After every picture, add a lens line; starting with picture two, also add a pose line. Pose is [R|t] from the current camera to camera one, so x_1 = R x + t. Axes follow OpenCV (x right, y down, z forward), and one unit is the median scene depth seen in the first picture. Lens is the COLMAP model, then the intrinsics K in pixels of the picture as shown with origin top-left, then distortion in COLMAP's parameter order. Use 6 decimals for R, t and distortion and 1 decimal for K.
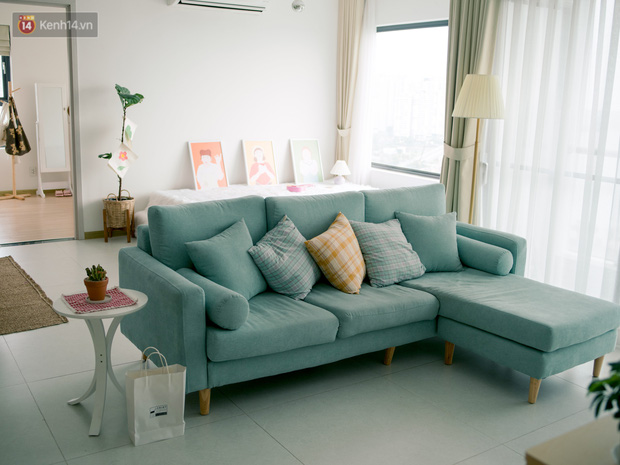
lens RADIAL K [[633.2, 0, 310.0], [0, 633.2, 232.5], [0, 0, 1]] dist [-0.059340, 0.007817]
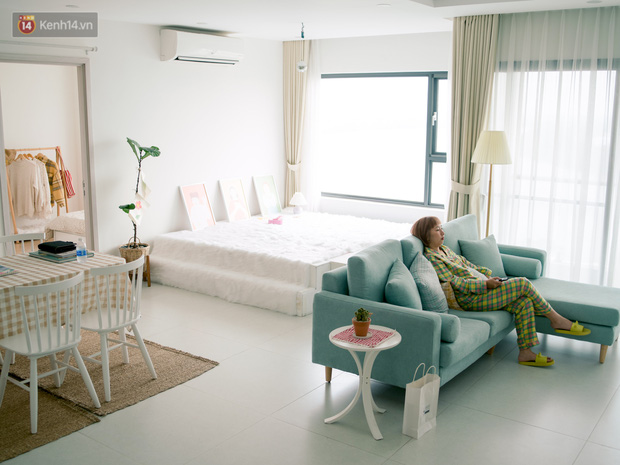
lens RADIAL K [[633.2, 0, 310.0], [0, 633.2, 232.5], [0, 0, 1]] dist [-0.059340, 0.007817]
pose [[0.937277, -0.089462, 0.336911, -0.394639], [0.094027, 0.995566, 0.002777, -0.053695], [-0.335666, 0.029076, 0.941532, -0.085925]]
